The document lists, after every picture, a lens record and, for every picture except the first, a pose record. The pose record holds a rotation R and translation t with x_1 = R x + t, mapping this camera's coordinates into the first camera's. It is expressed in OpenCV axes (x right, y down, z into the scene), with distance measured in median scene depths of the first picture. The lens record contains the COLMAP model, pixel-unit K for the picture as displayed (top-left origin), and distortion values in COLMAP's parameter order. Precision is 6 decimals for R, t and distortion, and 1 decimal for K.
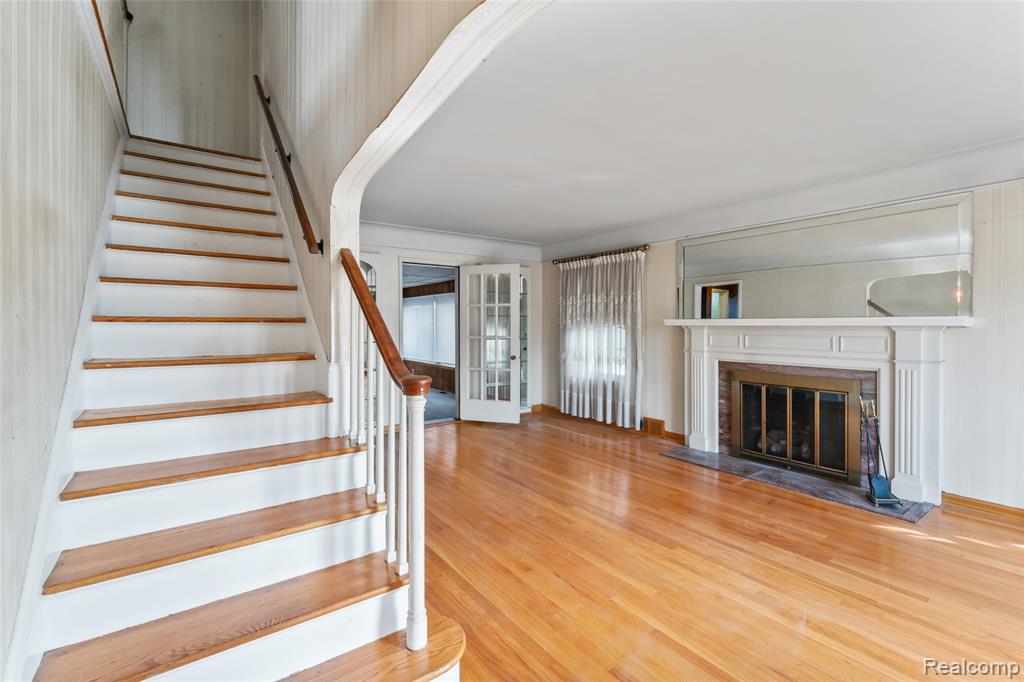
lens RADIAL K [[449.3, 0, 510.0], [0, 449.3, 330.4], [0, 0, 1]] dist [-0.000665, 0.000191]
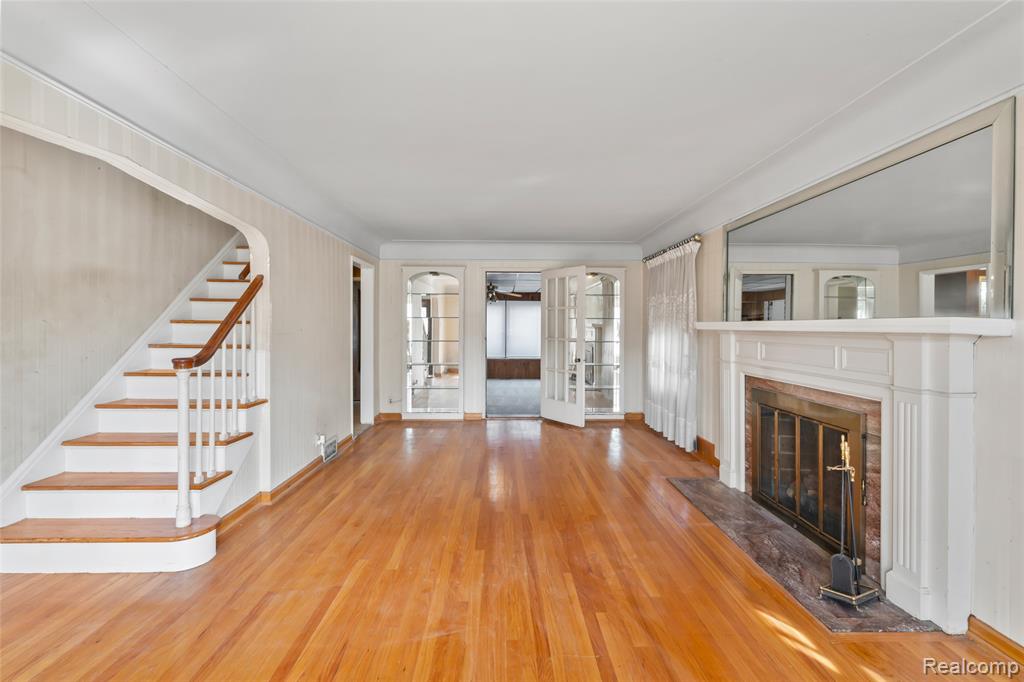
lens RADIAL K [[449.3, 0, 510.0], [0, 449.3, 330.4], [0, 0, 1]] dist [-0.000665, 0.000191]
pose [[0.821251, 0.011285, -0.570455, 0.772824], [-0.014813, 0.999889, -0.001545, -0.003111], [0.570374, 0.009719, 0.821327, 0.163888]]
